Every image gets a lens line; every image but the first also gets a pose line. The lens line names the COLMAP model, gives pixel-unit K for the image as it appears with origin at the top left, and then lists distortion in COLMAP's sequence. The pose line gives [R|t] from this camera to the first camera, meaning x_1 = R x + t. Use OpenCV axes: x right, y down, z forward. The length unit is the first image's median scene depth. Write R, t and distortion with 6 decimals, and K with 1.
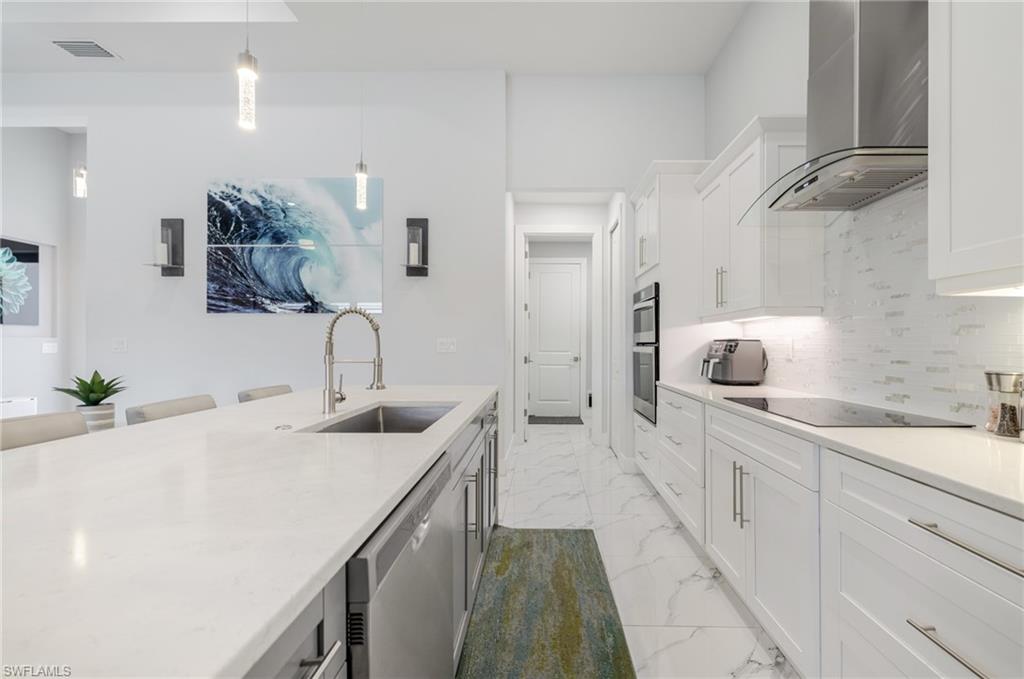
lens RADIAL K [[442.2, 0, 537.5], [0, 442.2, 343.7], [0, 0, 1]] dist [0.000243, -0.000040]
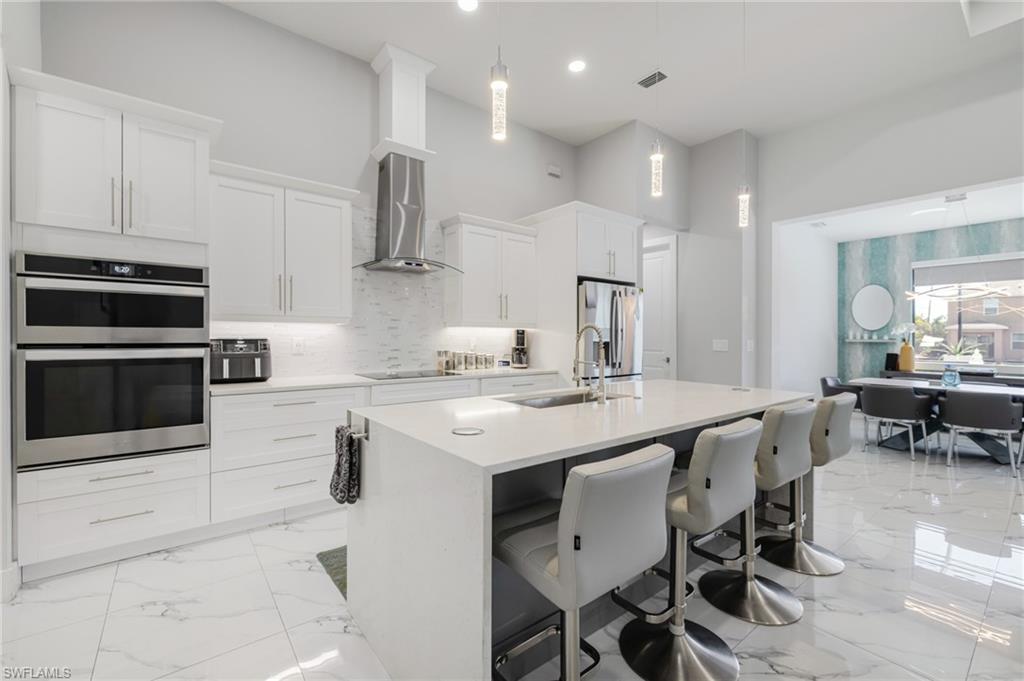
lens RADIAL K [[431.8, 0, 513.1], [0, 431.8, 334.2], [0, 0, 1]] dist [-0.000166, -0.000201]
pose [[-0.629509, -0.005842, 0.776972, -0.567056], [-0.010225, 0.999947, -0.000766, -0.019362], [-0.776926, -0.008427, -0.629535, 0.877205]]
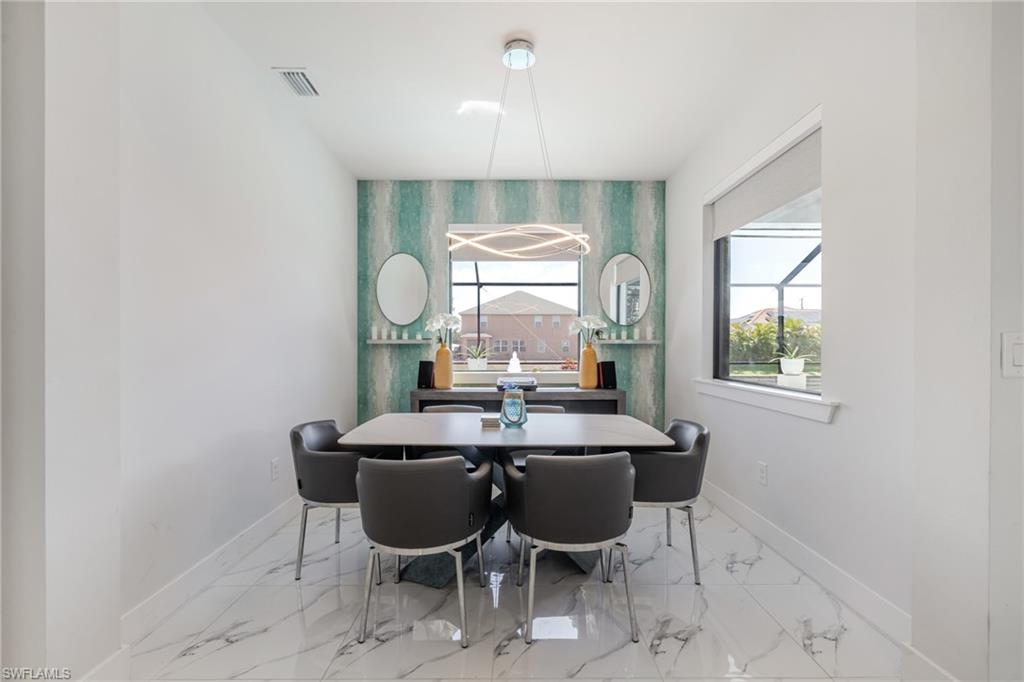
lens RADIAL K [[431.9, 0, 513.1], [0, 431.9, 344.5], [0, 0, 1]] dist [0.000761, 0.000154]
pose [[-0.999762, -0.004743, -0.021281, -0.389511], [-0.004681, 0.999985, -0.002981, -0.000544], [0.021295, -0.002880, -0.999769, -0.210509]]
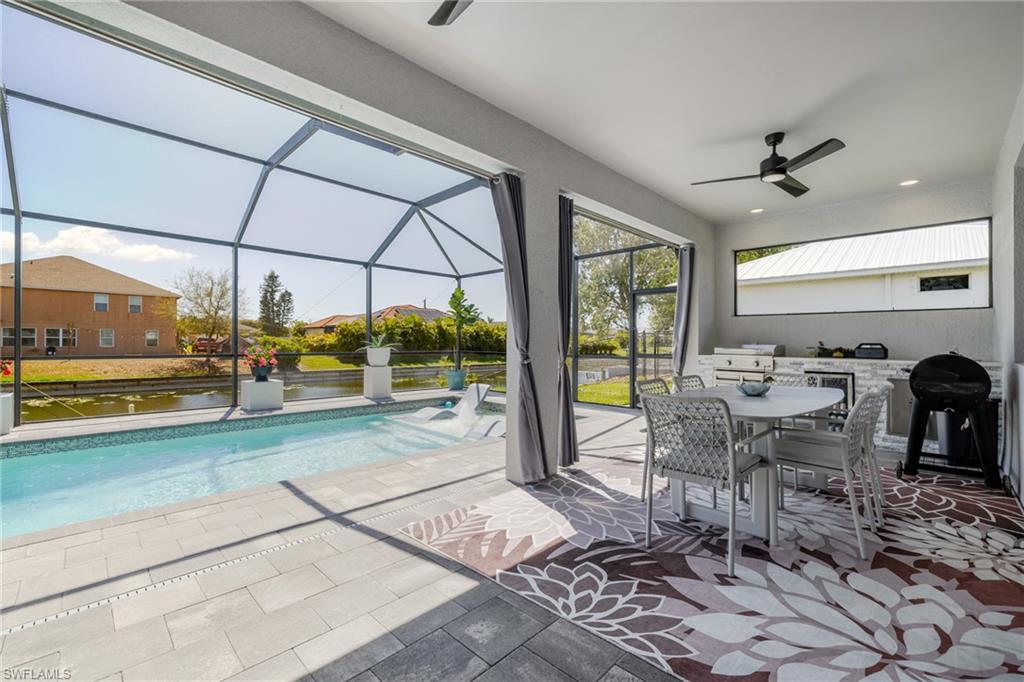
lens RADIAL K [[431.9, 0, 513.1], [0, 431.9, 344.5], [0, 0, 1]] dist [0.000761, 0.000154]
pose [[-0.694410, -0.008236, -0.719533, -0.987181], [-0.012829, 0.999917, 0.000935, 0.041188], [0.719465, 0.009880, -0.694458, -0.677048]]
